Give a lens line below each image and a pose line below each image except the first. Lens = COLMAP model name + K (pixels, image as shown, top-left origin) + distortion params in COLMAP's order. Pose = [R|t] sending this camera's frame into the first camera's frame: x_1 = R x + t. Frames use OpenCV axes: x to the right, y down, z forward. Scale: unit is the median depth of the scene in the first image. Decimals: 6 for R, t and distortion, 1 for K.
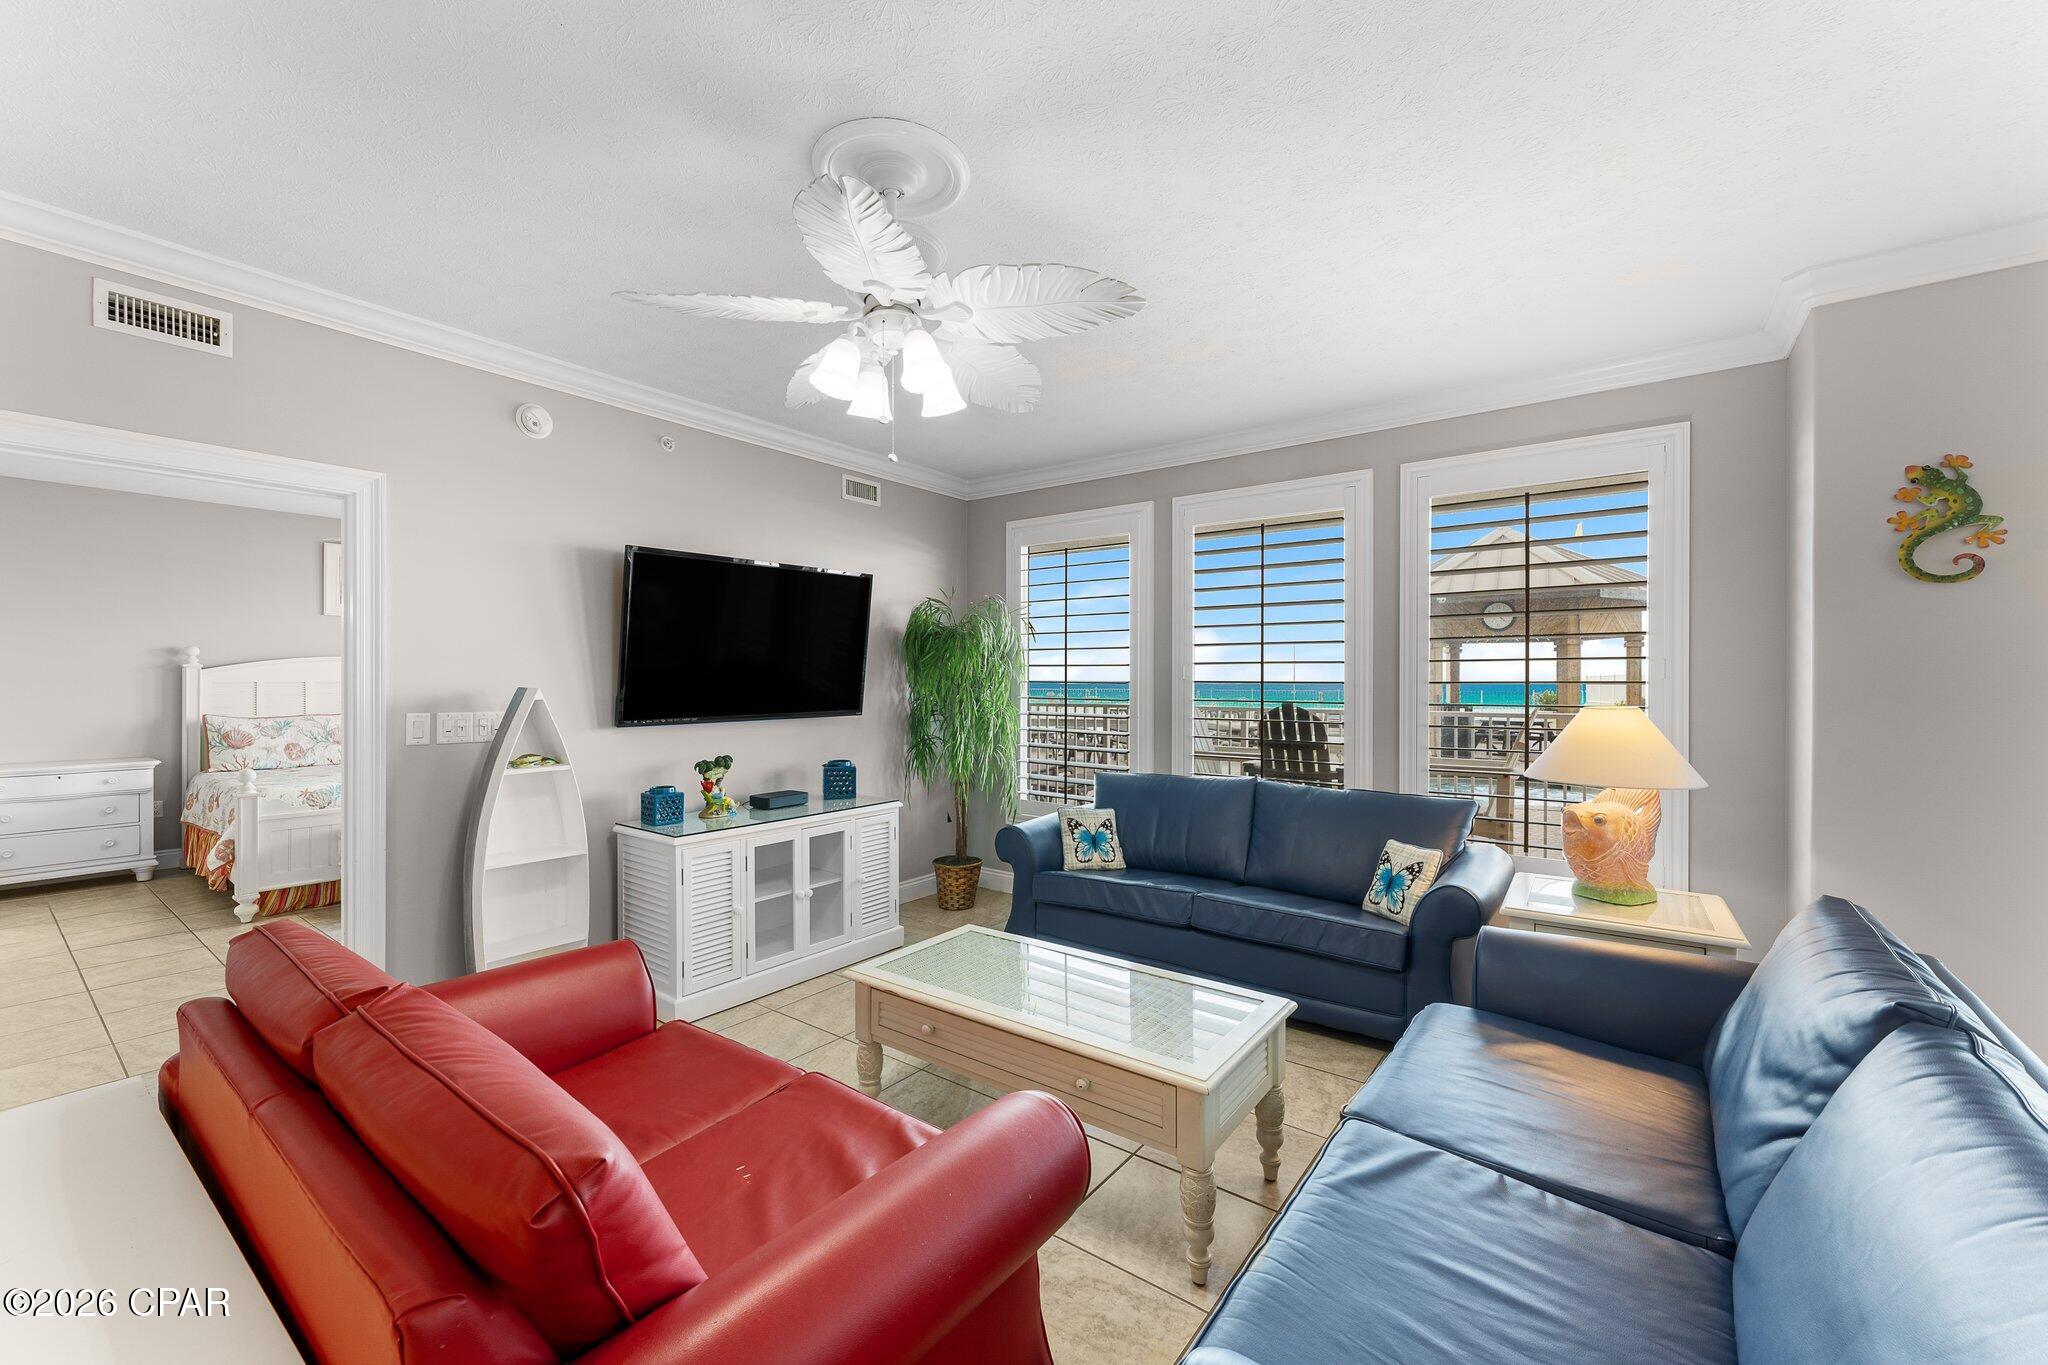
lens RADIAL K [[818.2, 0, 1060.2], [0, 818.2, 676.7], [0, 0, 1]] dist [0.000236, 0.000025]
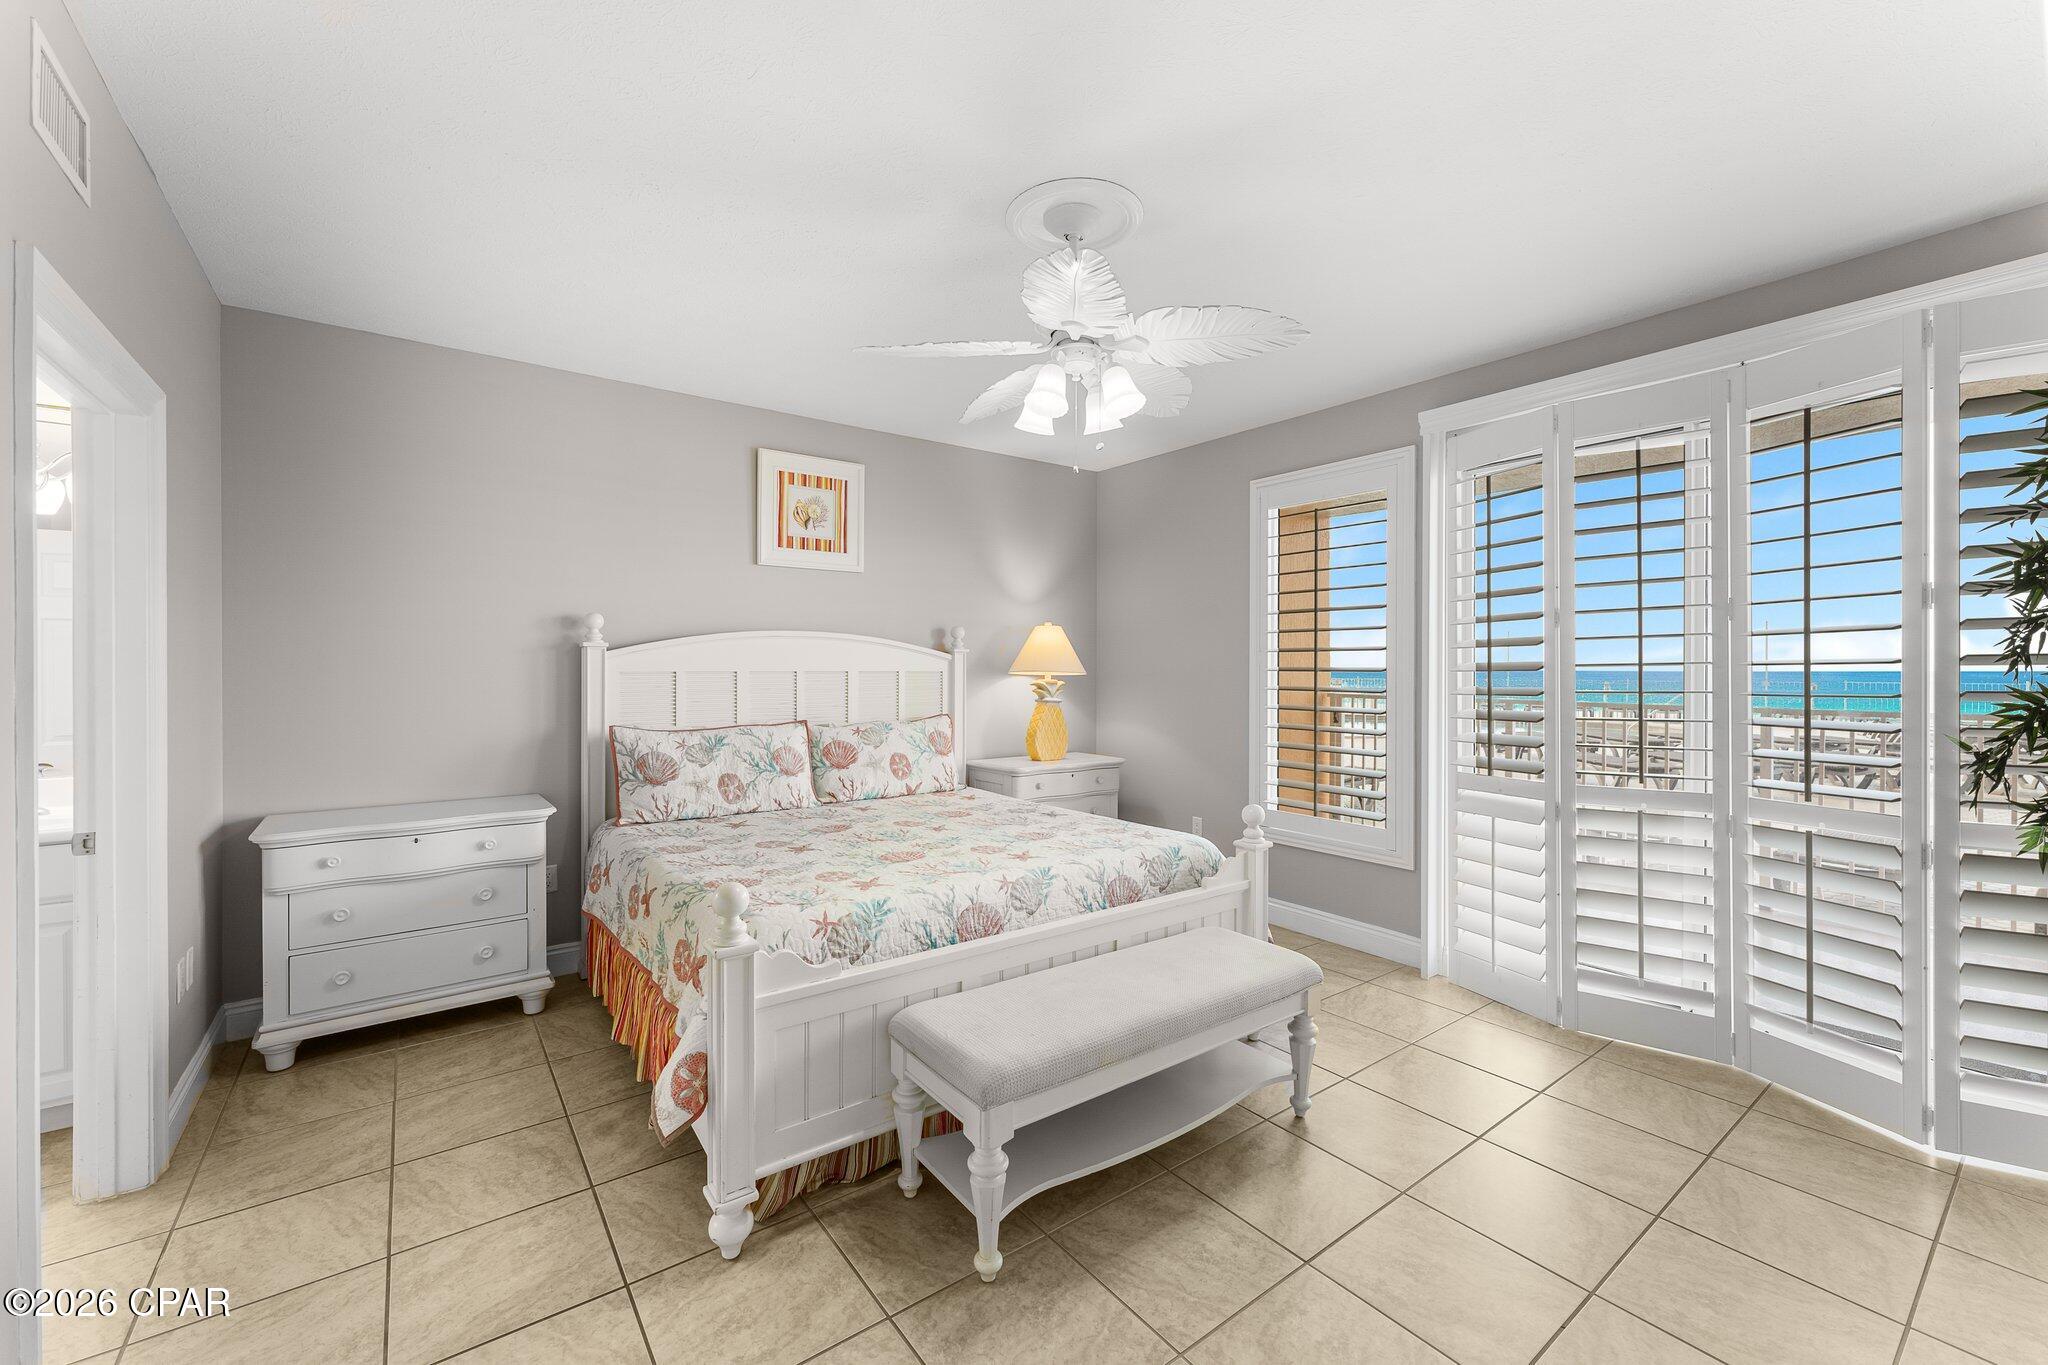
lens RADIAL K [[846.2, 0, 1050.1], [0, 846.2, 662.4], [0, 0, 1]] dist [0.003065, 0.000262]
pose [[0.958244, -0.002676, -0.285940, -0.576117], [0.002558, 0.999996, -0.000787, 0.001236], [0.285941, 0.000023, 0.958247, 0.511091]]
